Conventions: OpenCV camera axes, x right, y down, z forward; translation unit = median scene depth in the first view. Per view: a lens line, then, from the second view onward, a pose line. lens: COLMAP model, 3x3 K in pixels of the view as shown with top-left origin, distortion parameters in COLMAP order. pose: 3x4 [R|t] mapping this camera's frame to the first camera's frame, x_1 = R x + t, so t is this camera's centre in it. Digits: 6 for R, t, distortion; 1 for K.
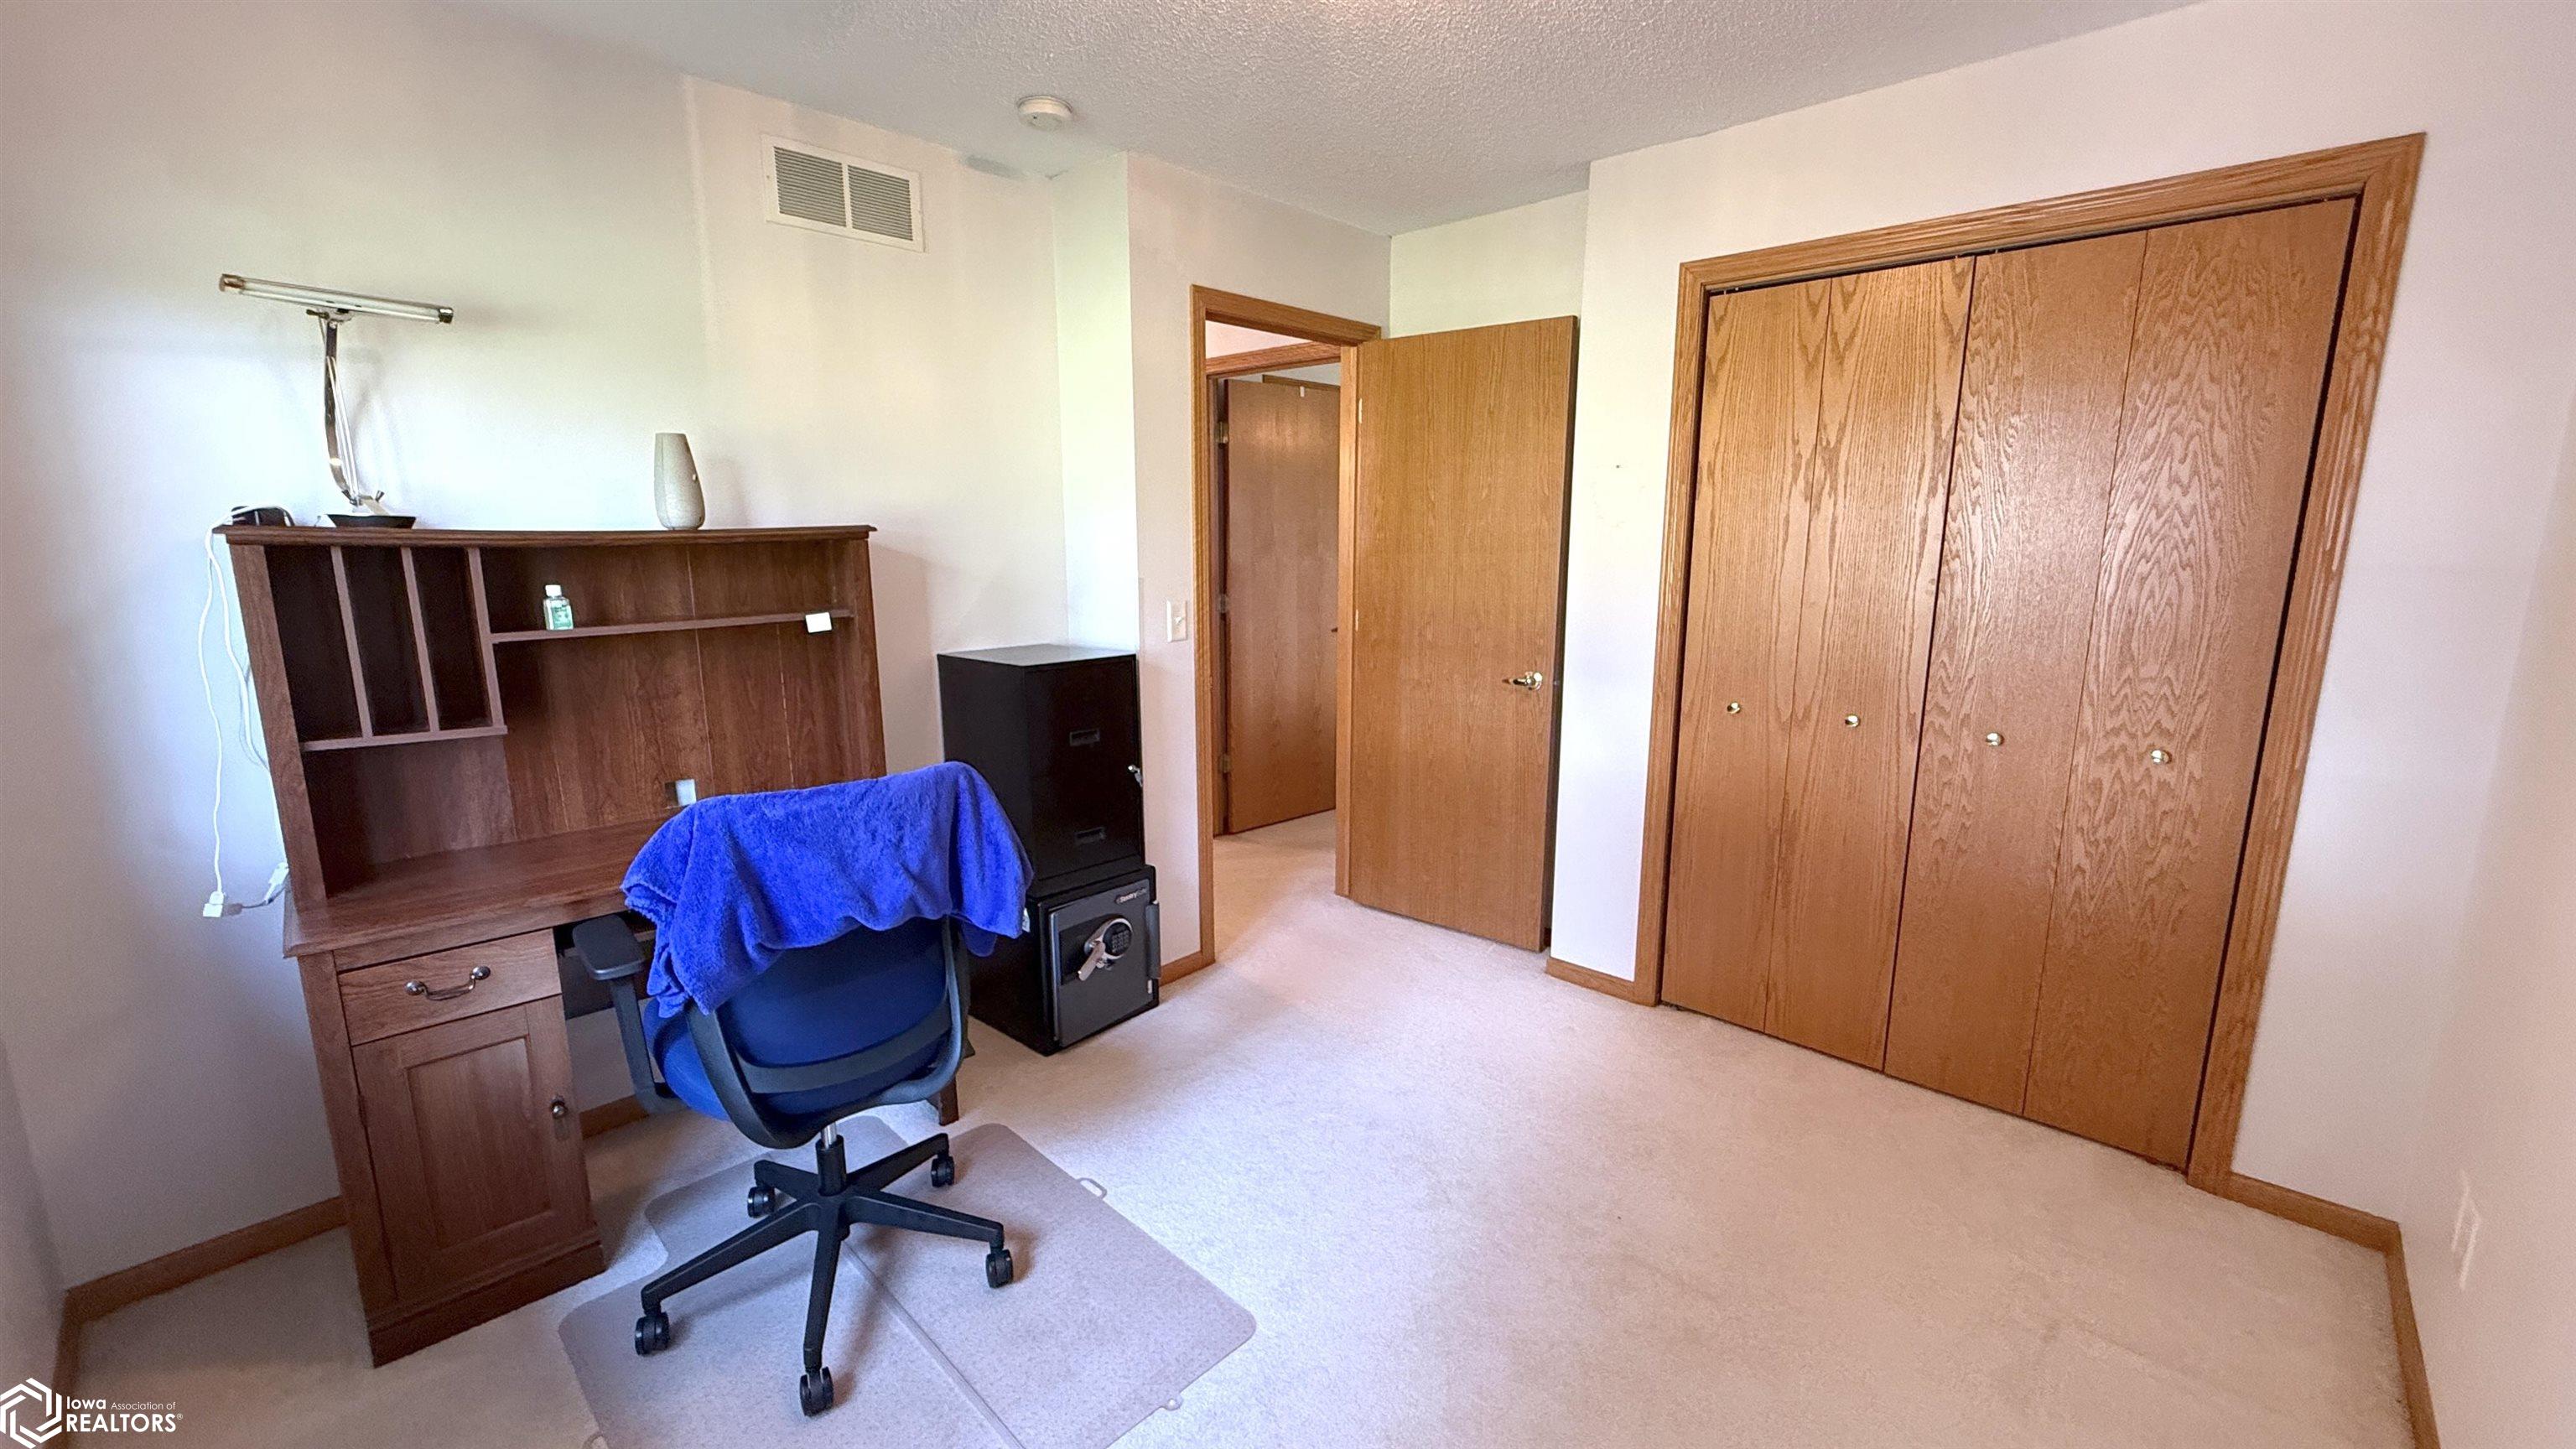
lens RADIAL K [[1028.0, 0, 1288.0], [0, 1028.0, 724.5], [0, 0, 1]] dist [0.000946, -0.000192]
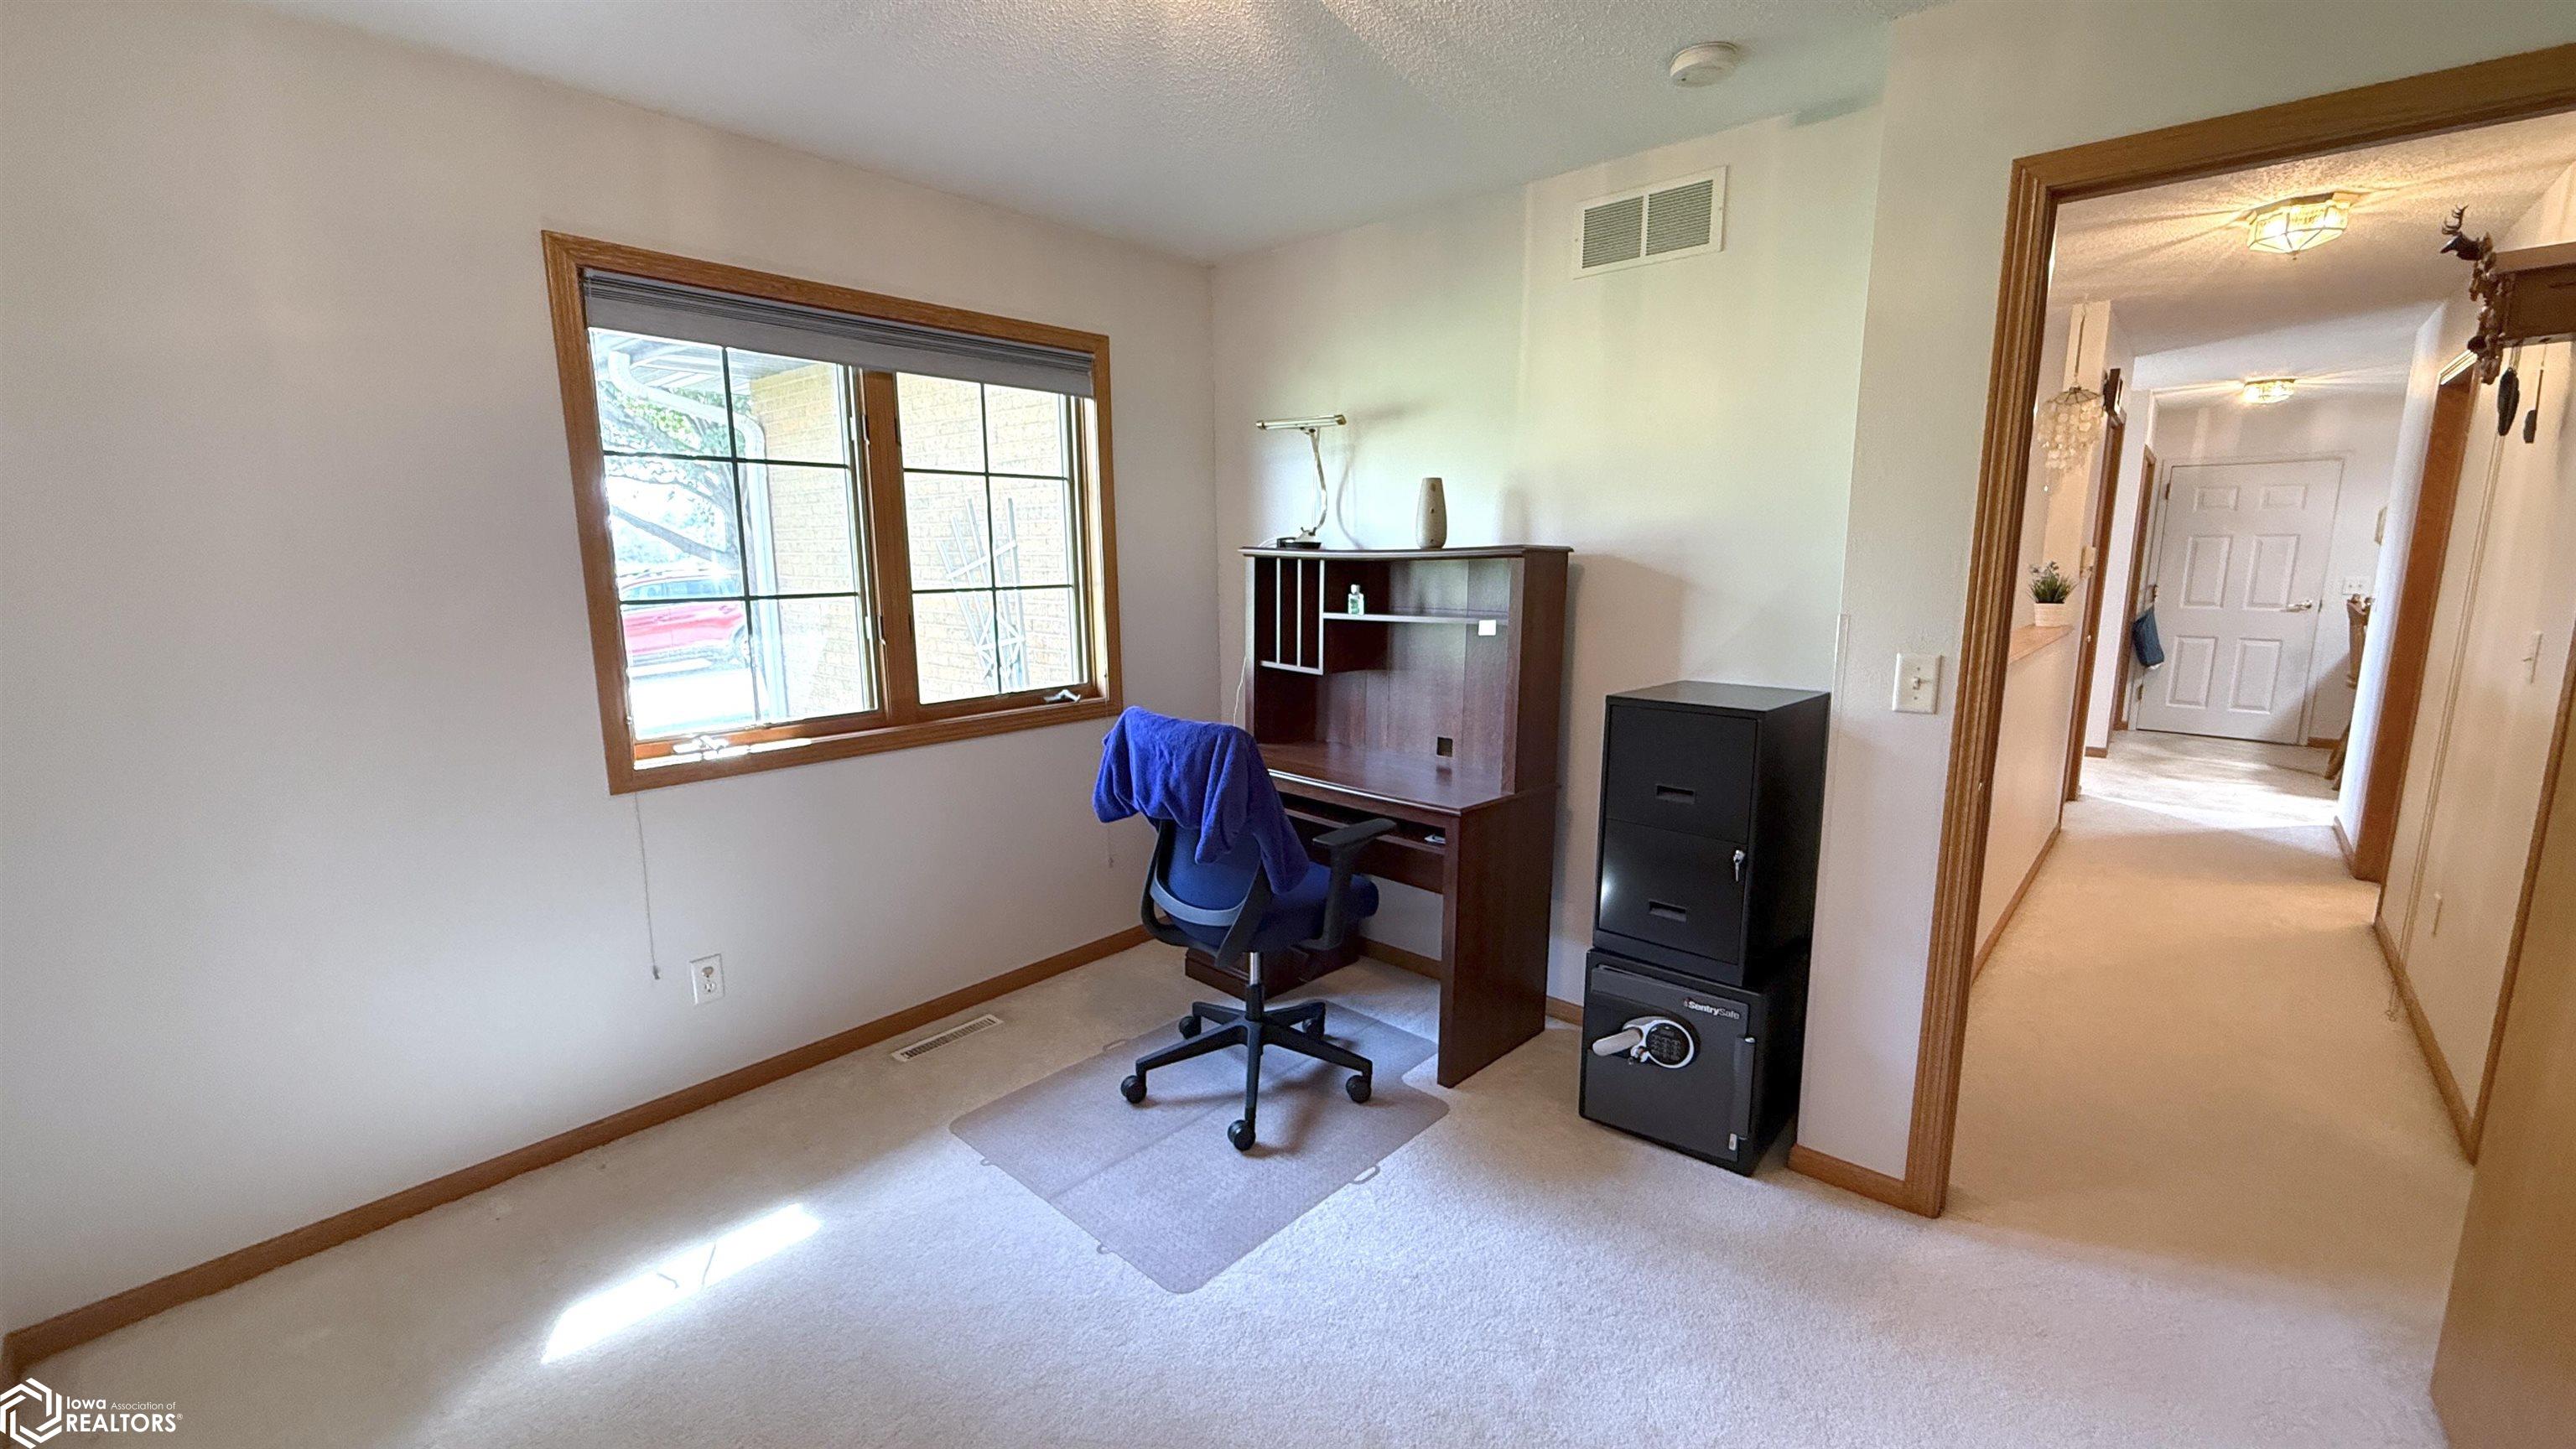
lens RADIAL K [[1028.0, 0, 1288.0], [0, 1028.0, 724.5], [0, 0, 1]] dist [0.000946, -0.000192]
pose [[0.031010, 0.170181, -0.984925, 0.703718], [-0.184932, 0.969362, 0.161669, -0.138284], [0.982262, 0.177131, 0.061532, 0.716161]]
